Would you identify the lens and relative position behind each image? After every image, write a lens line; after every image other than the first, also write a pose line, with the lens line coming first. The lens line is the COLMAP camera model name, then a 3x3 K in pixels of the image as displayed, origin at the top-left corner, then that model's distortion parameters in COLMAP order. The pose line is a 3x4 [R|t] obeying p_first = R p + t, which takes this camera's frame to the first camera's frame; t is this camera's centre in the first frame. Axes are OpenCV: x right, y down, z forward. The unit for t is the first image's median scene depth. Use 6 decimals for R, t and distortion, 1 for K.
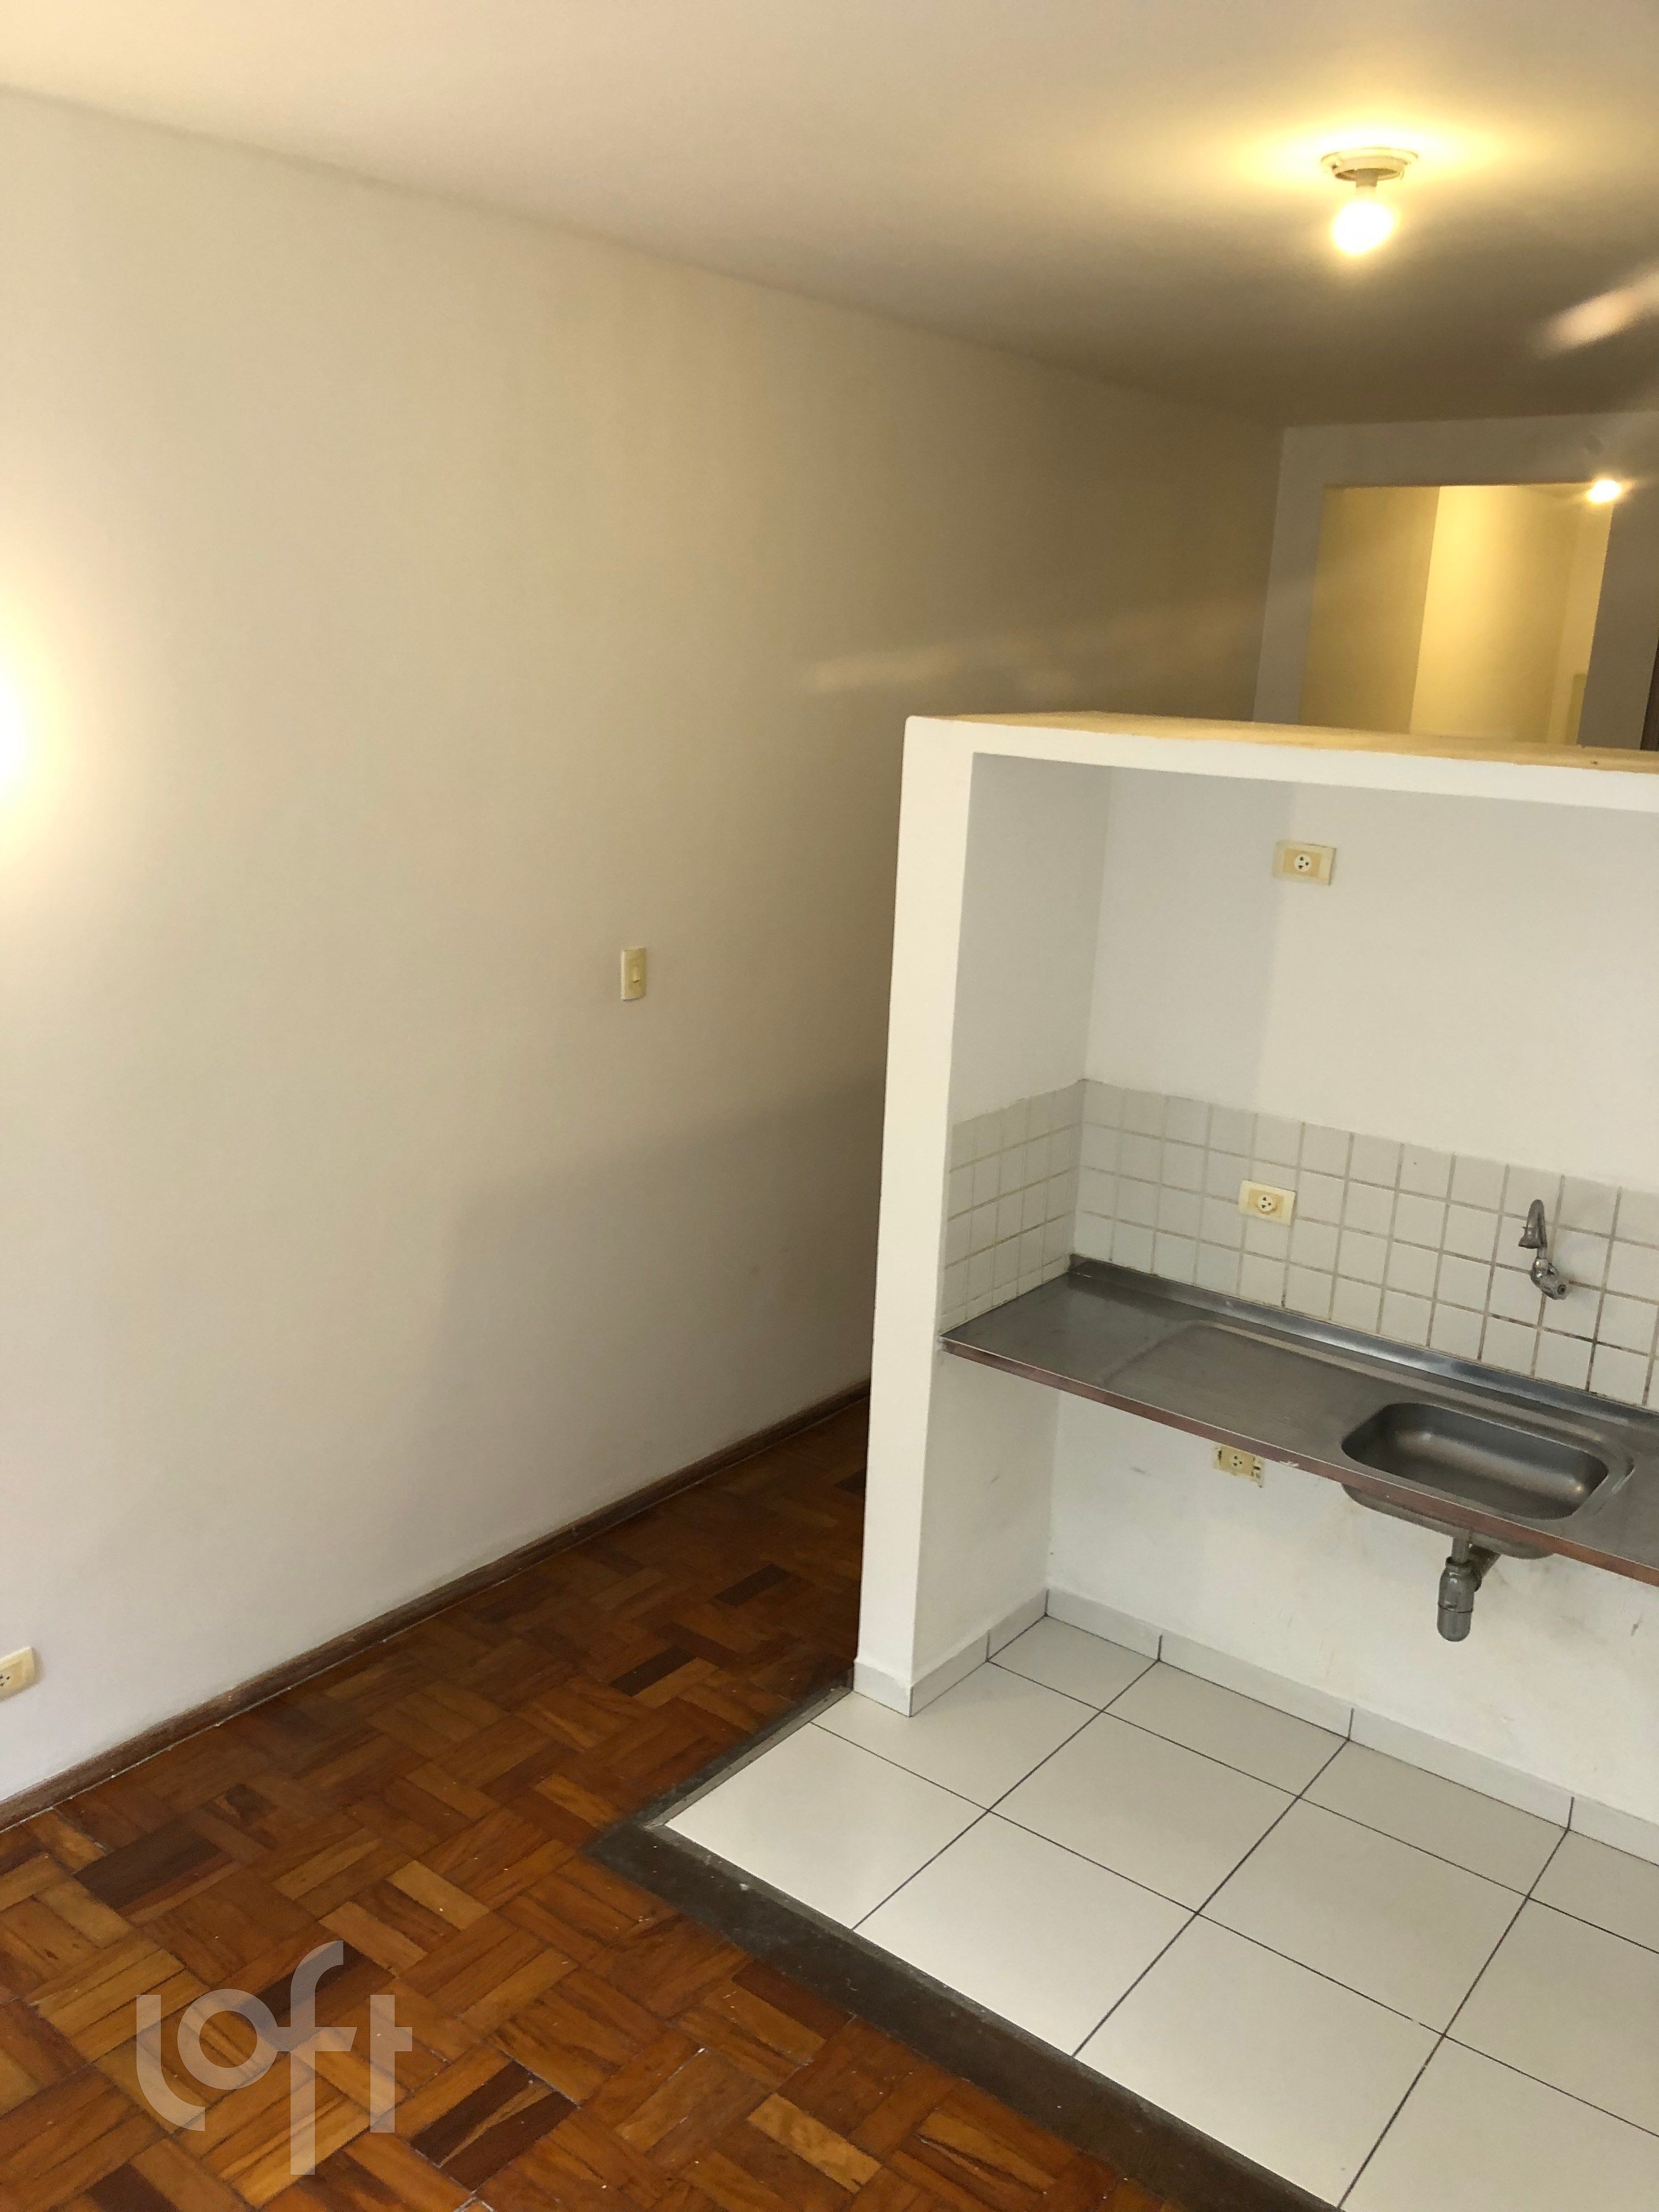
lens RADIAL K [[1801.6, 0, 820.3], [0, 1801.6, 1100.3], [0, 0, 1]] dist [0.018401, -0.003690]
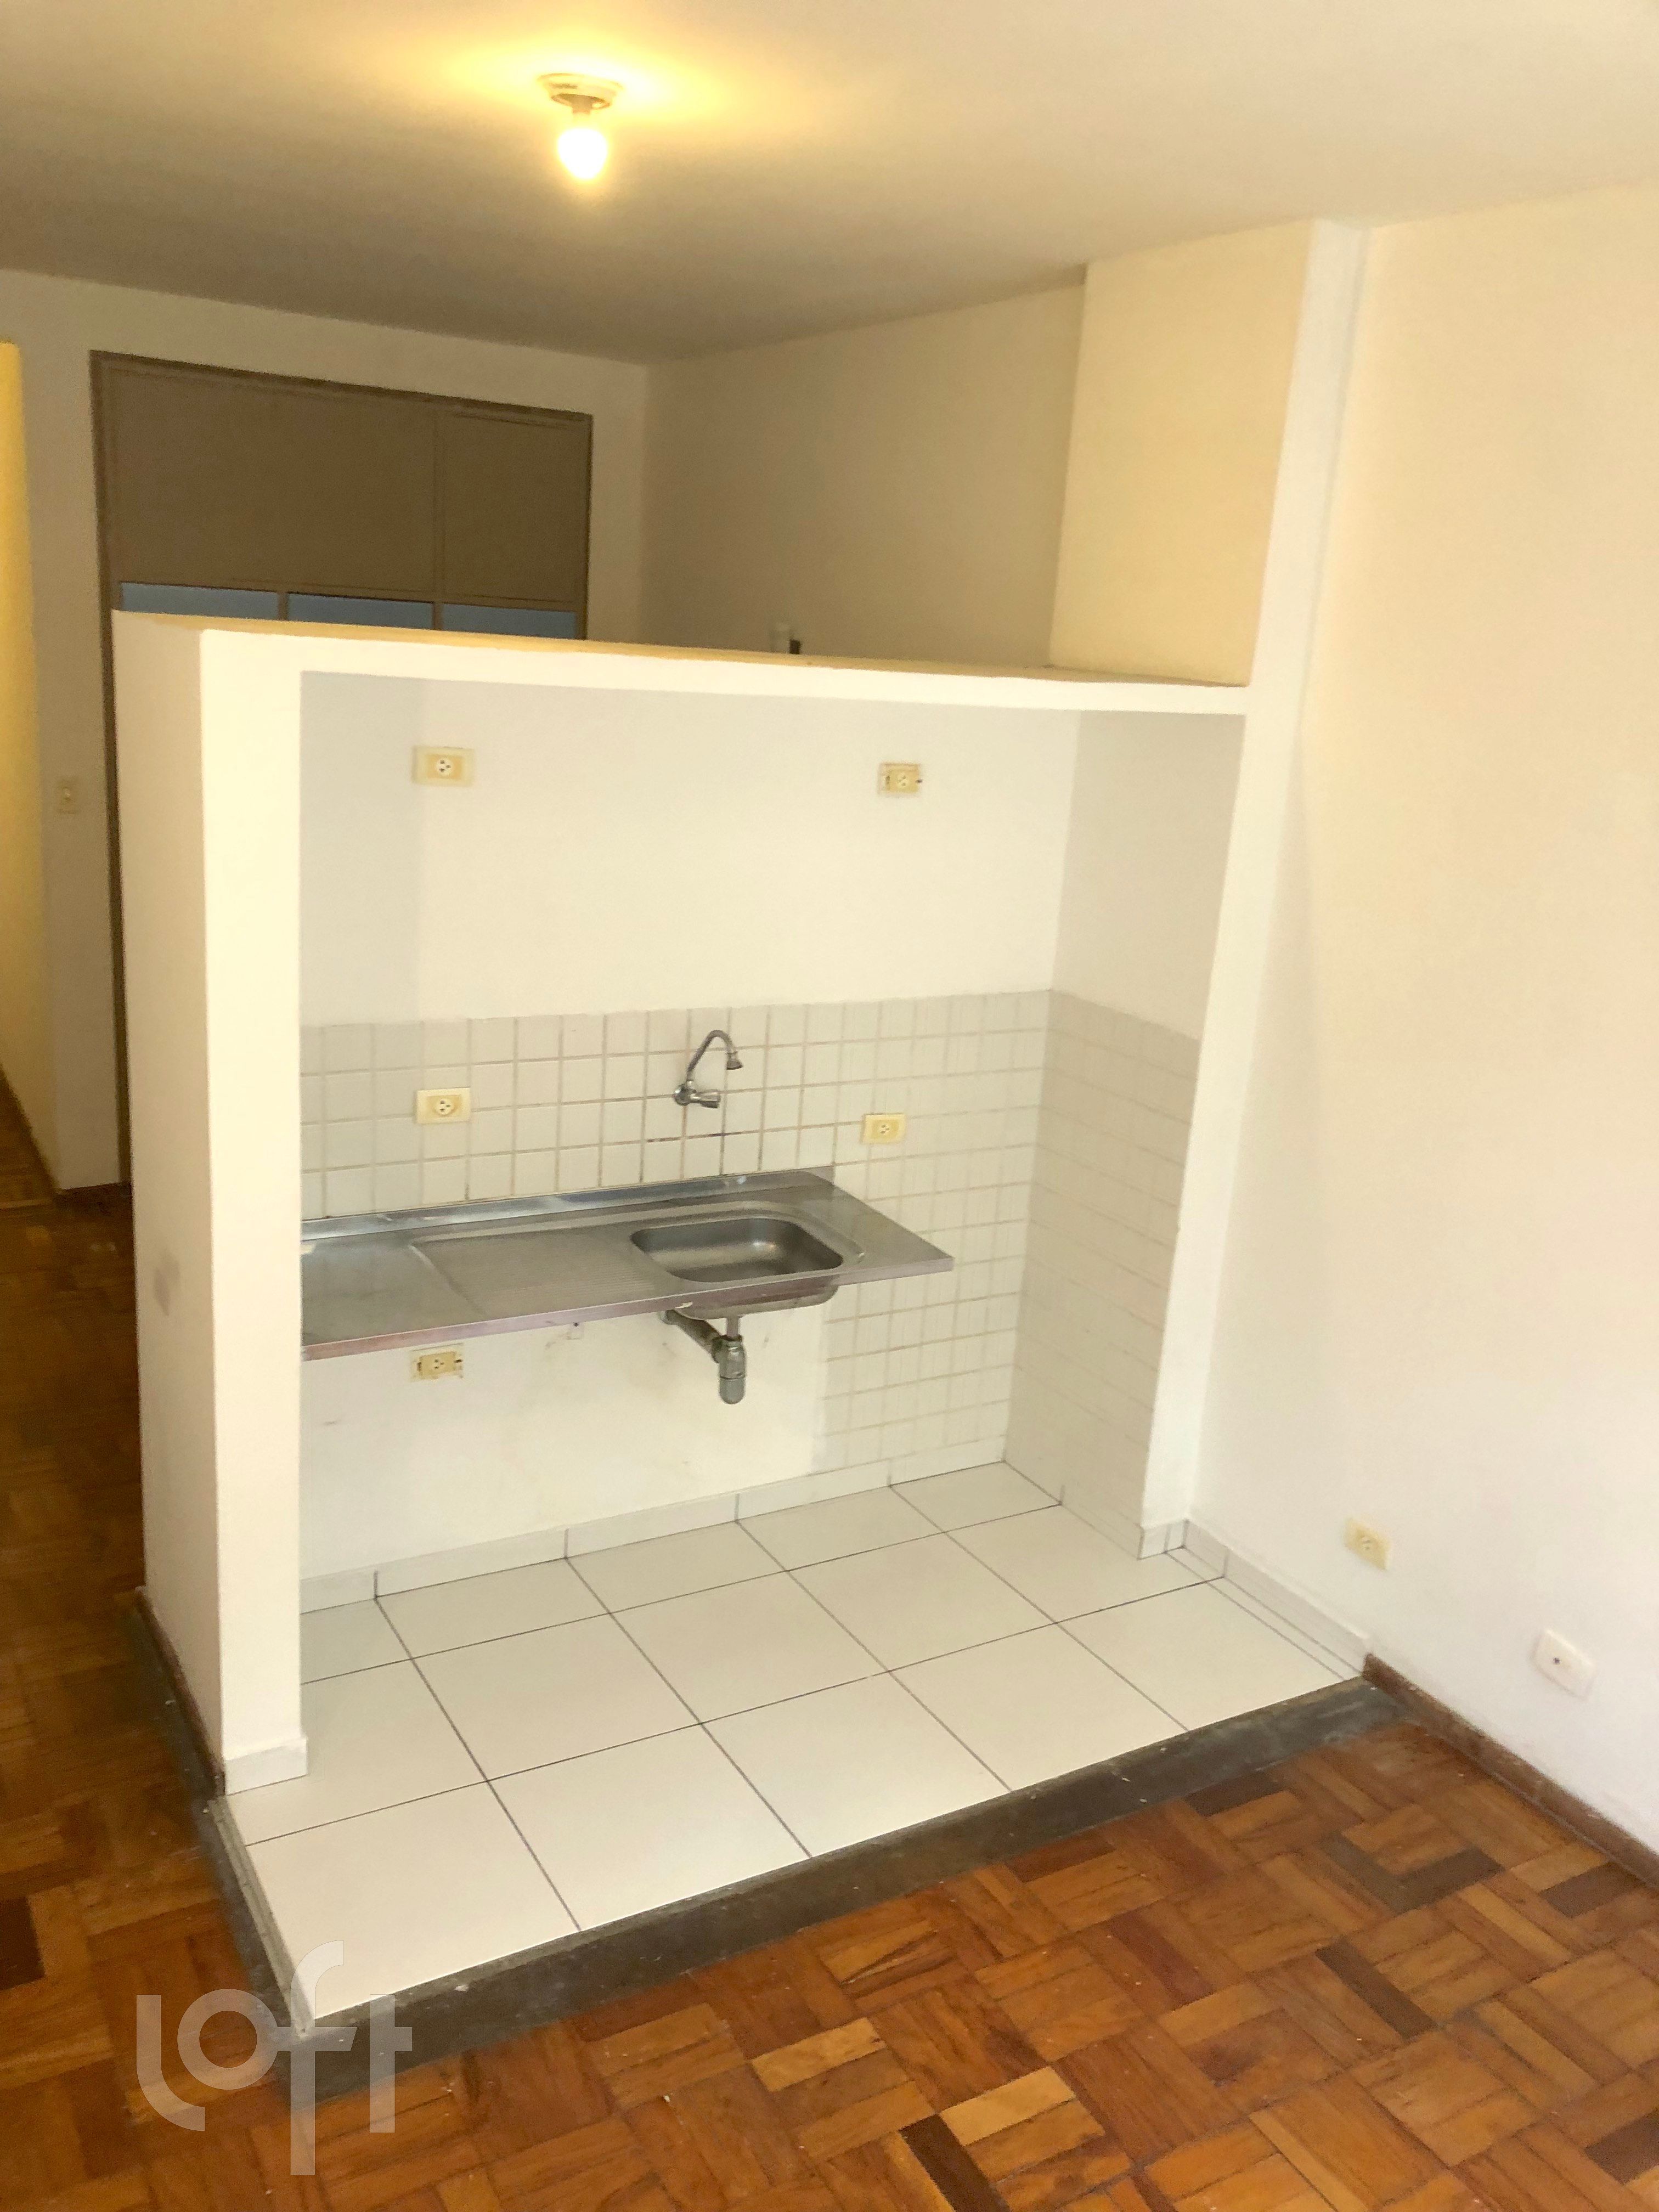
lens RADIAL K [[1793.5, 0, 829.5], [0, 1793.5, 1106.0], [0, 0, 1]] dist [0.013395, -0.005678]
pose [[0.383066, -0.260320, 0.886281, -0.579414], [0.182453, 0.961889, 0.203669, -0.112210], [-0.905523, 0.083686, 0.415963, 0.397645]]
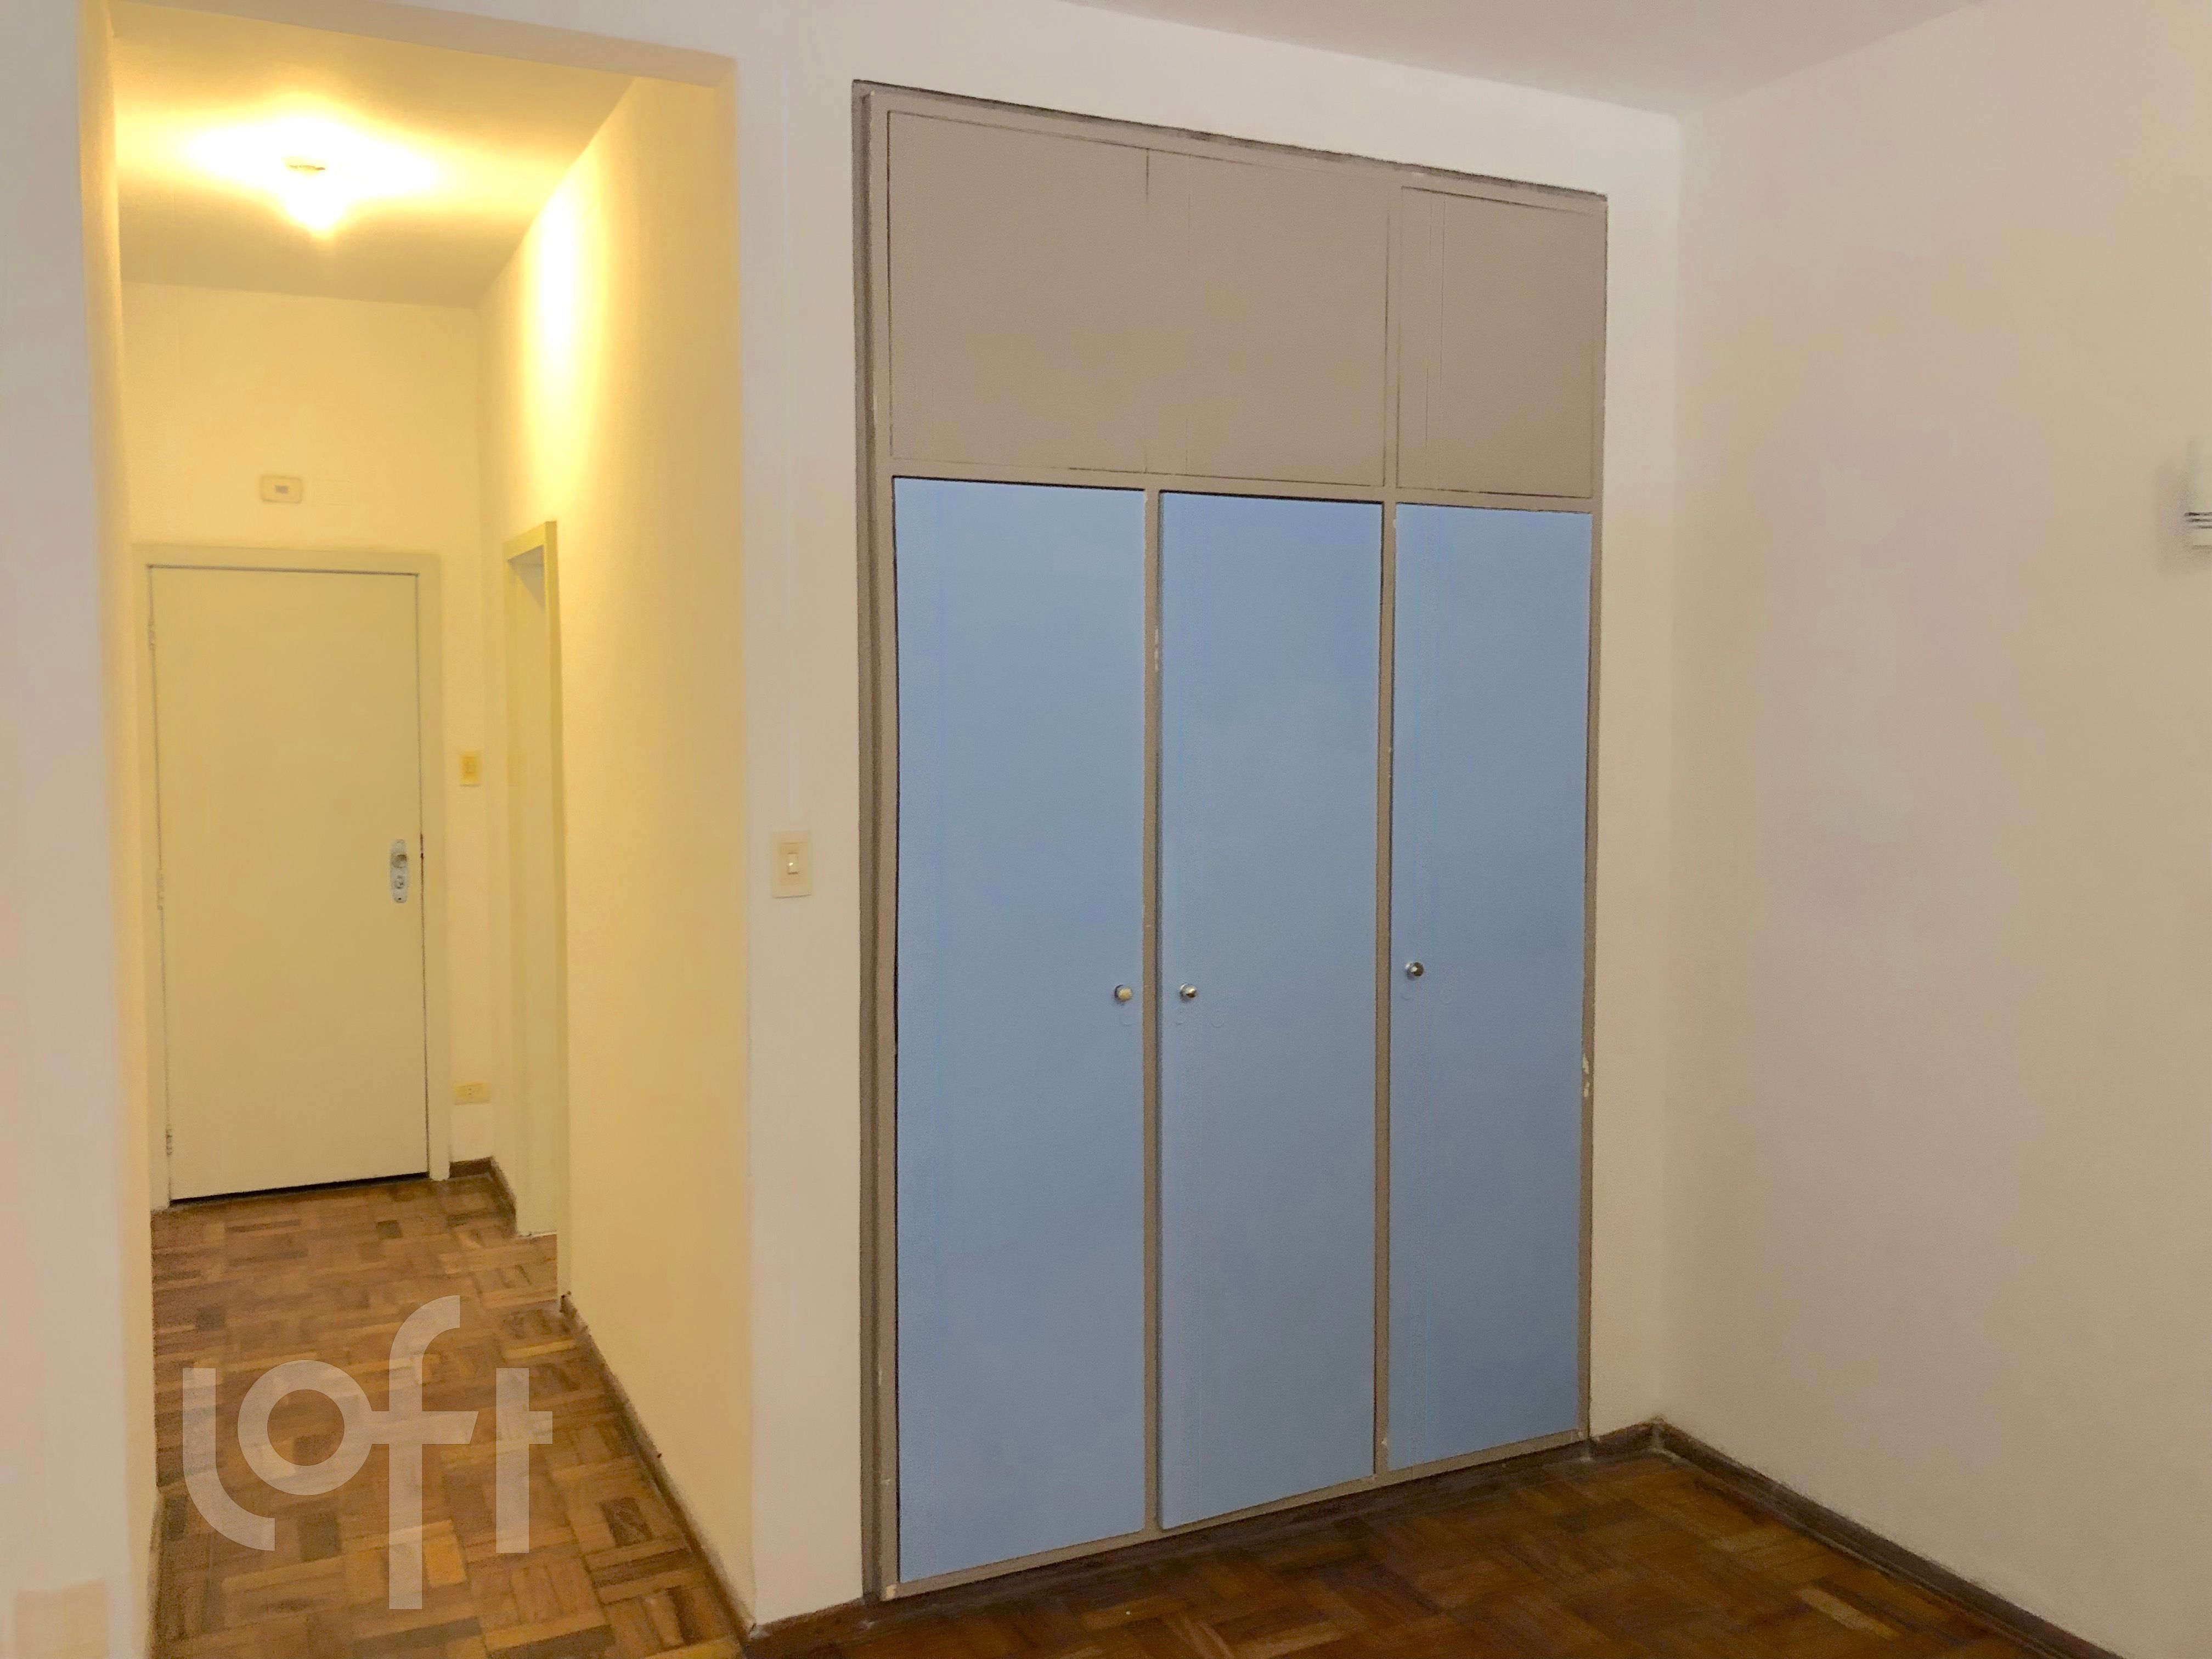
lens RADIAL K [[1800.2, 0, 1110.1], [0, 1800.2, 797.0], [0, 0, 1]] dist [0.020881, -0.008976]
pose [[0.438618, -0.102679, 0.892788, -0.020286], [0.243212, 0.969941, -0.007935, -0.168967], [-0.865137, 0.220617, 0.450406, 1.161414]]
